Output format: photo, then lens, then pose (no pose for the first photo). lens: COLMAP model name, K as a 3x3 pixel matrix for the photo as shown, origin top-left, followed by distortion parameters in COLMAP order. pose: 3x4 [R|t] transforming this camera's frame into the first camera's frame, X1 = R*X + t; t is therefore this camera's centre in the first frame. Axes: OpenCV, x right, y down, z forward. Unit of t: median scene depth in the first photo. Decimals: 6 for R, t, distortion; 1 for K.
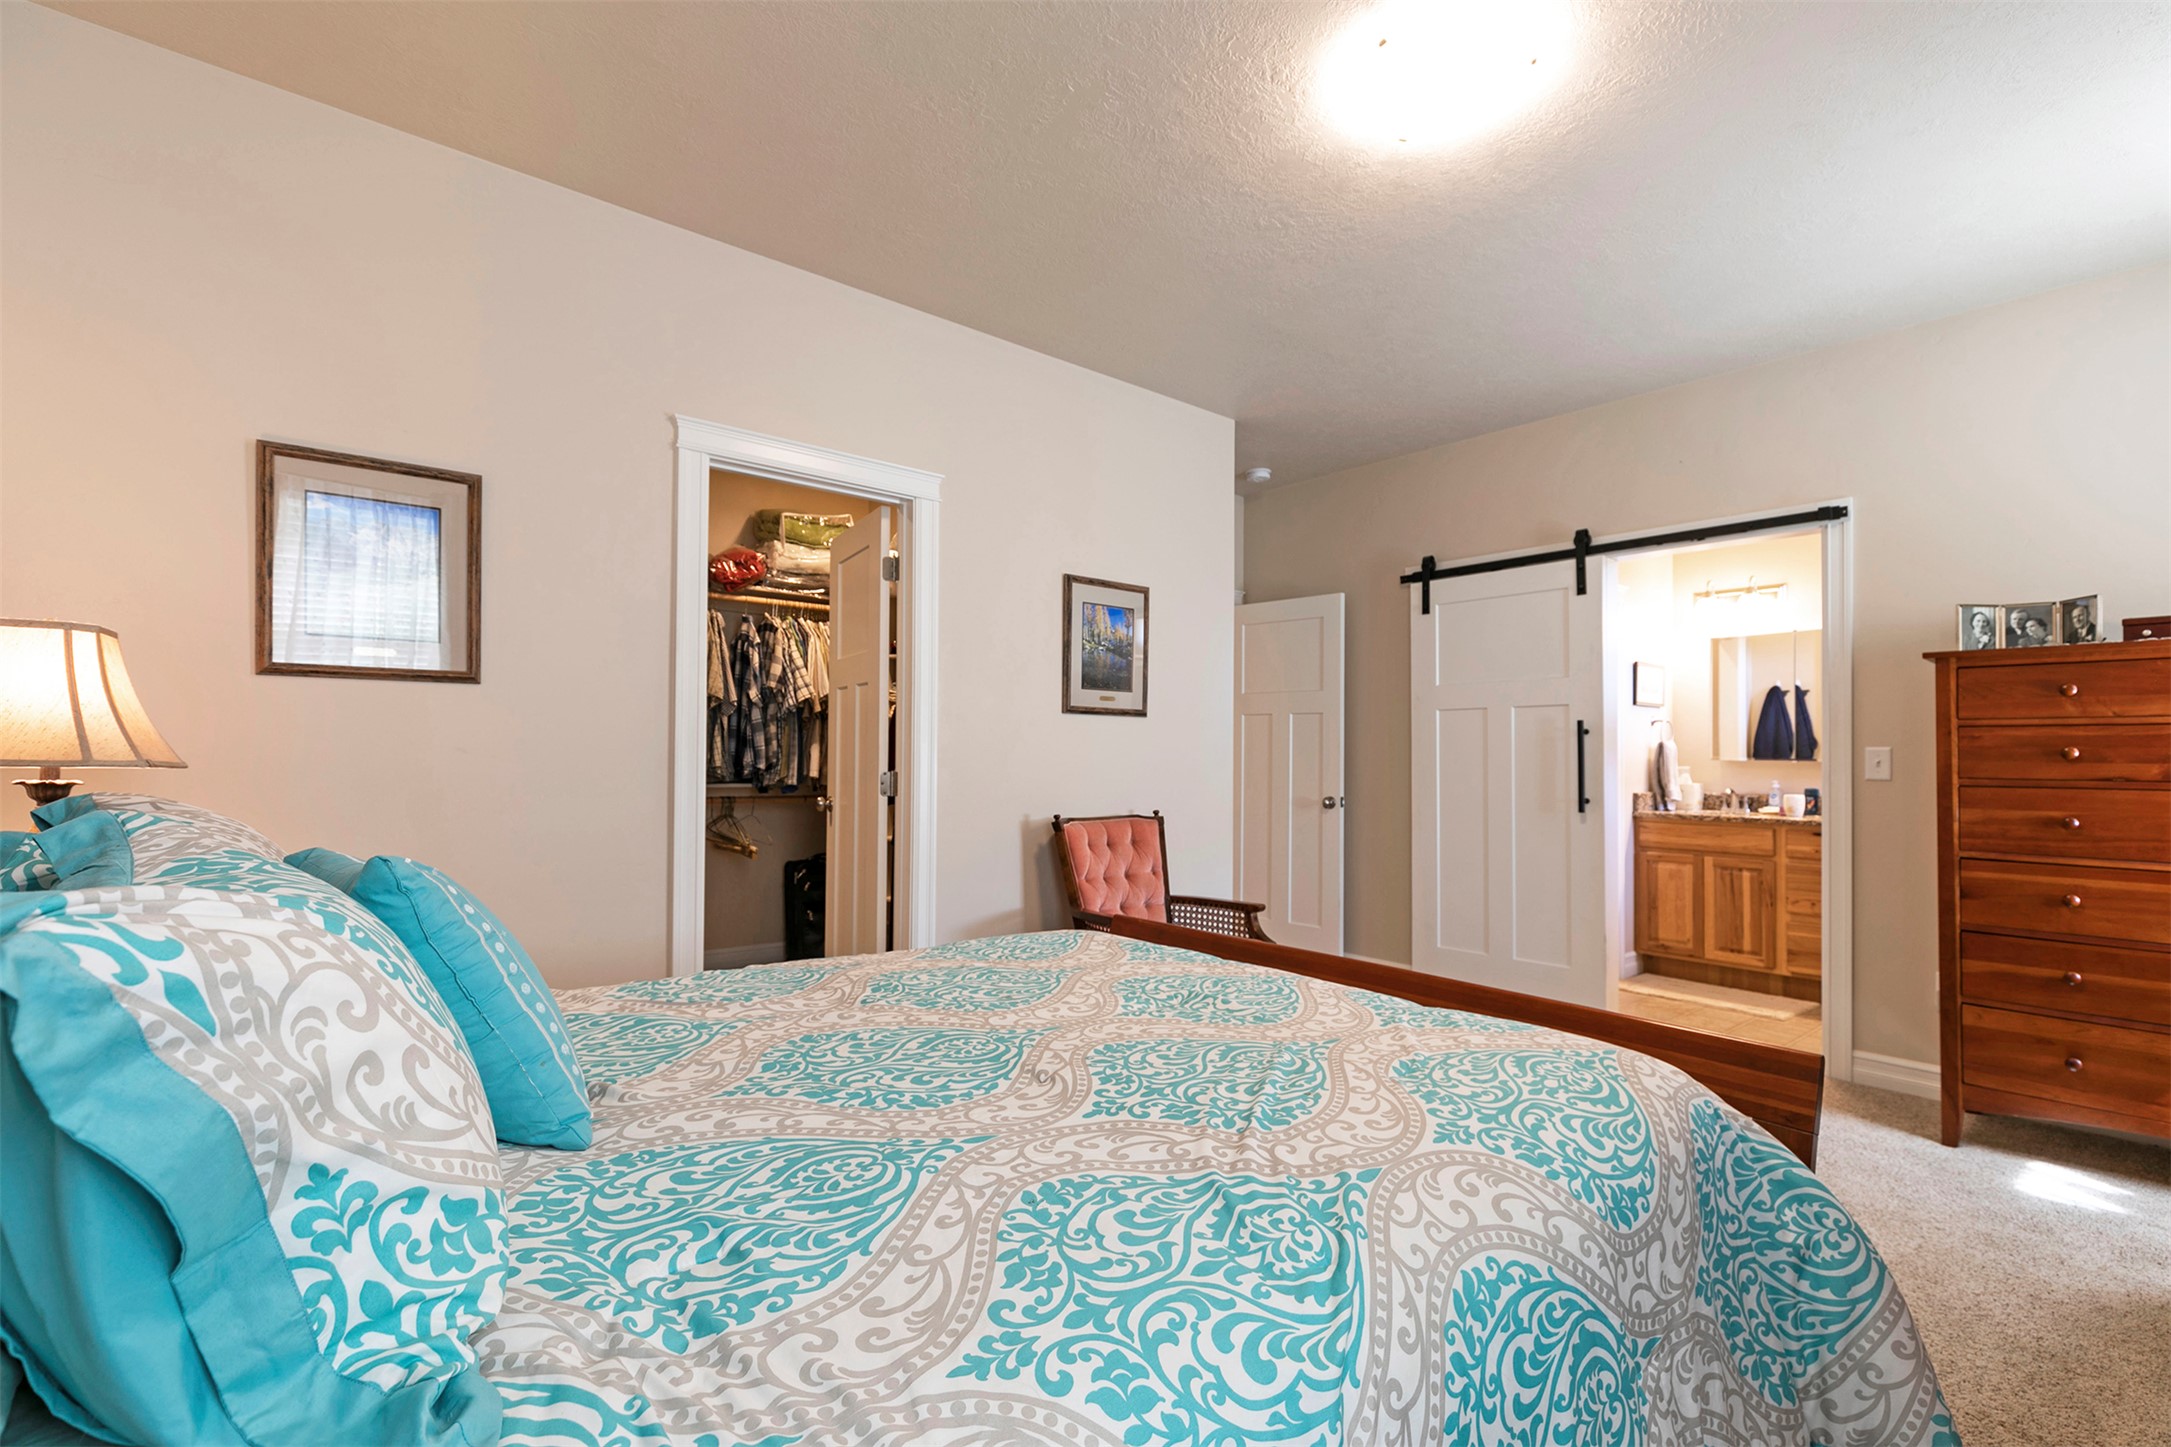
lens RADIAL K [[1001.3, 0, 1075.4], [0, 1001.3, 735.3], [0, 0, 1]] dist [0.005354, -0.000479]
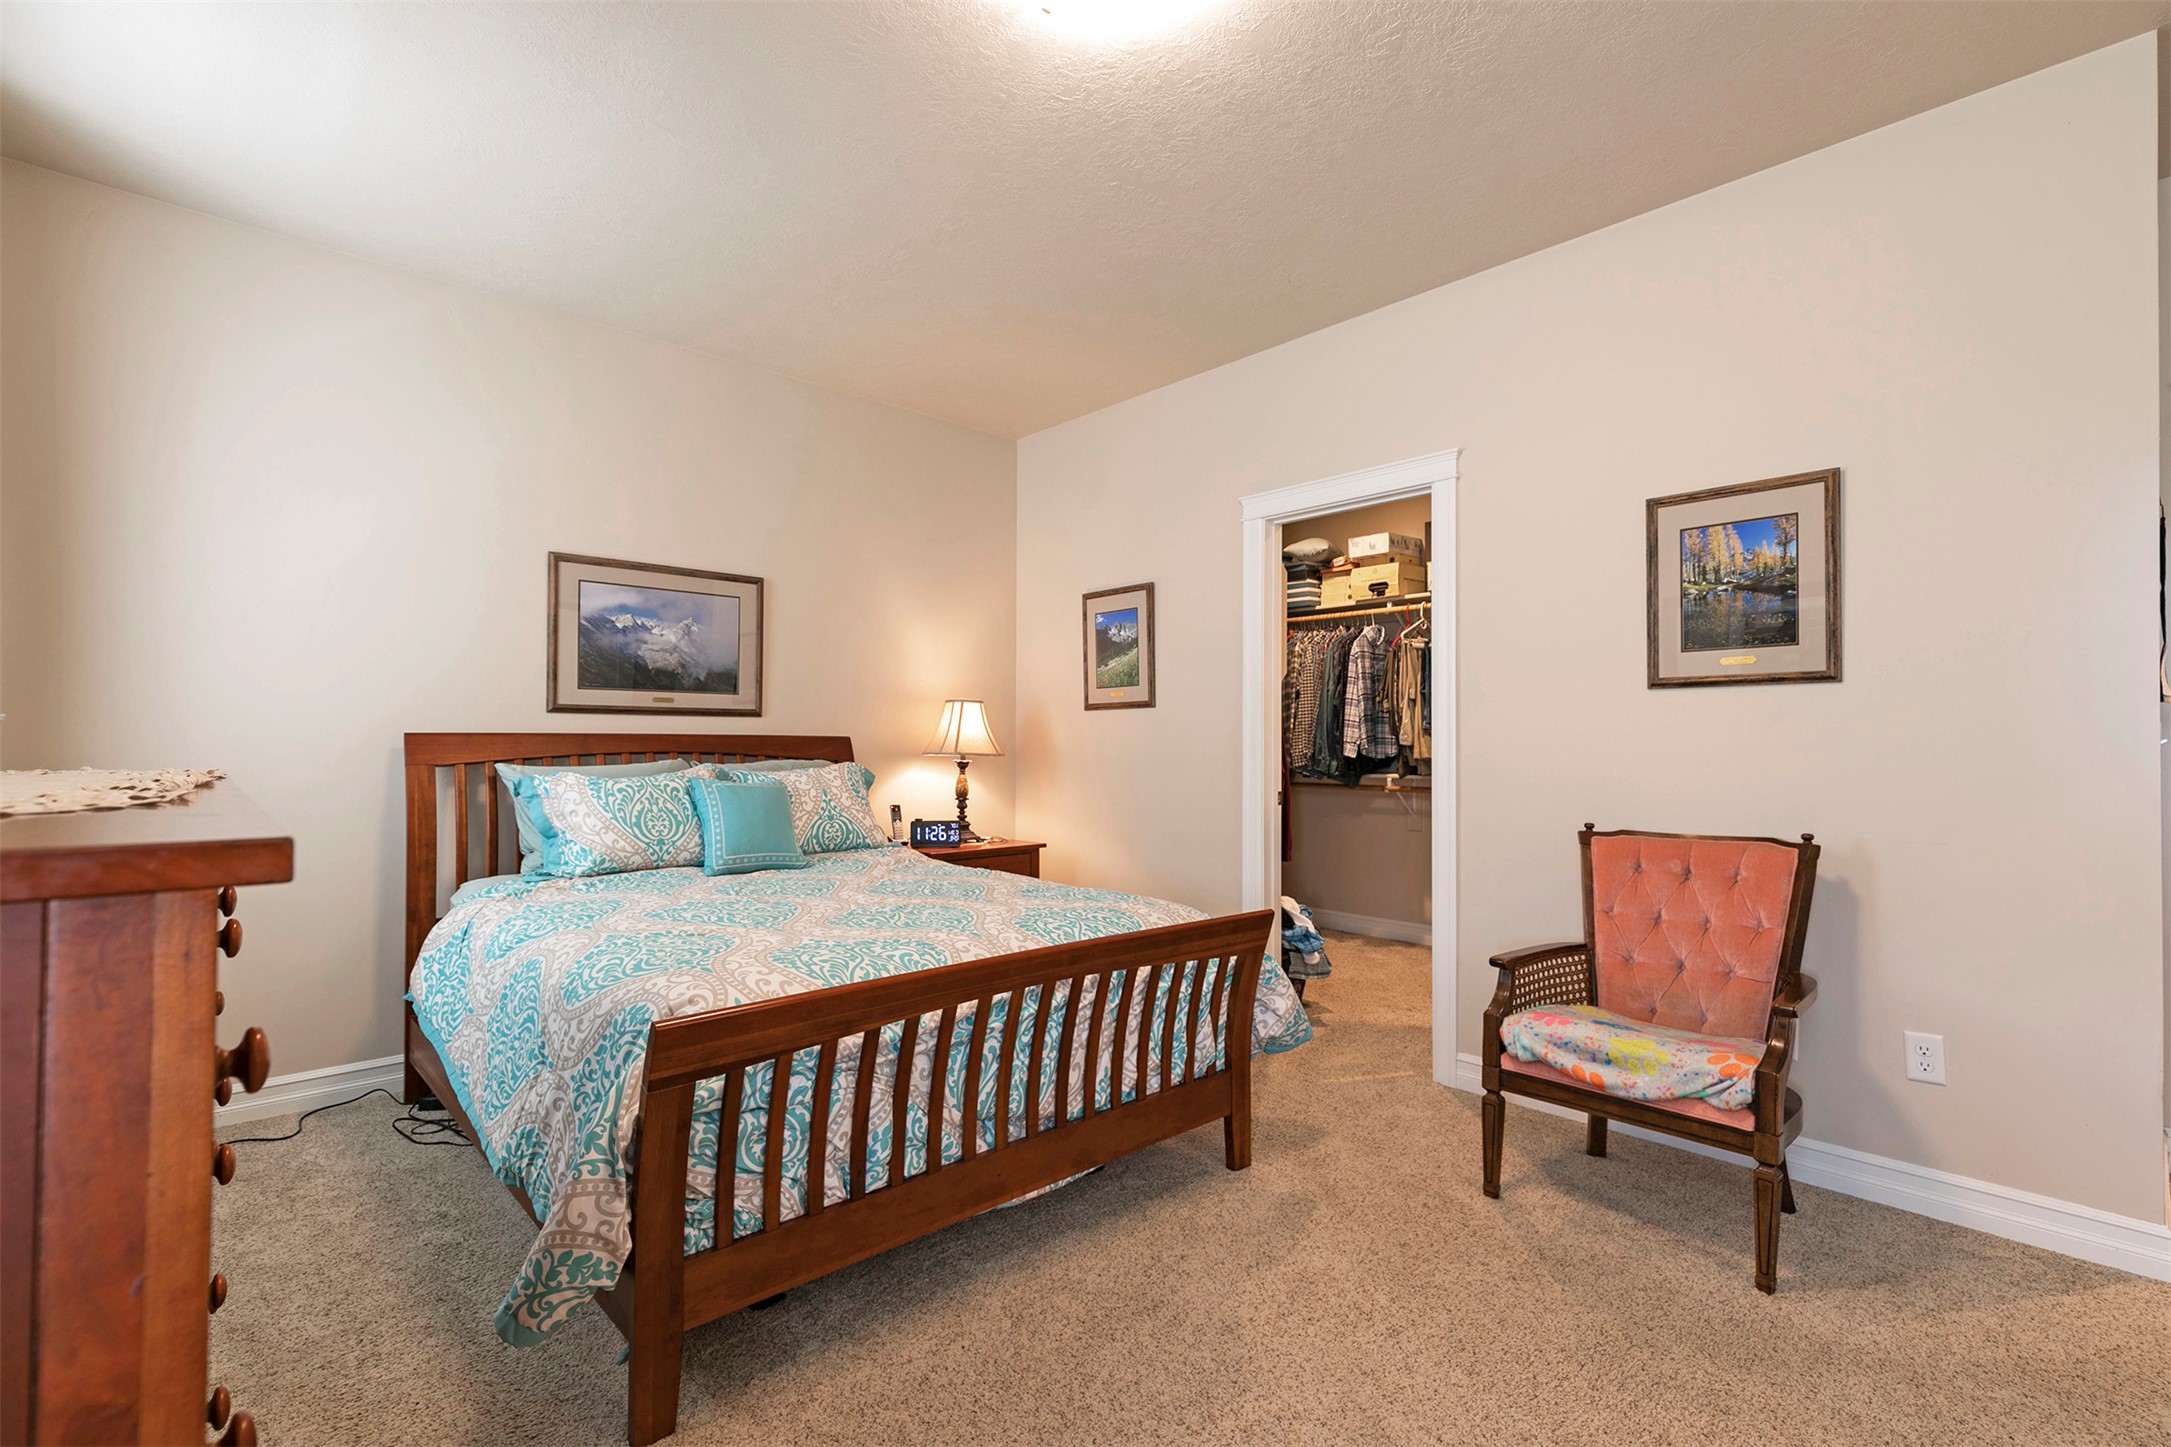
lens RADIAL K [[1001.3, 0, 1079.9], [0, 1001.3, 740.7], [0, 0, 1]] dist [0.005354, -0.000479]
pose [[0.038747, -0.017614, -0.999094, 0.700323], [0.019614, 0.999665, -0.016864, 0.019975], [0.999057, -0.018943, 0.039080, 0.545248]]
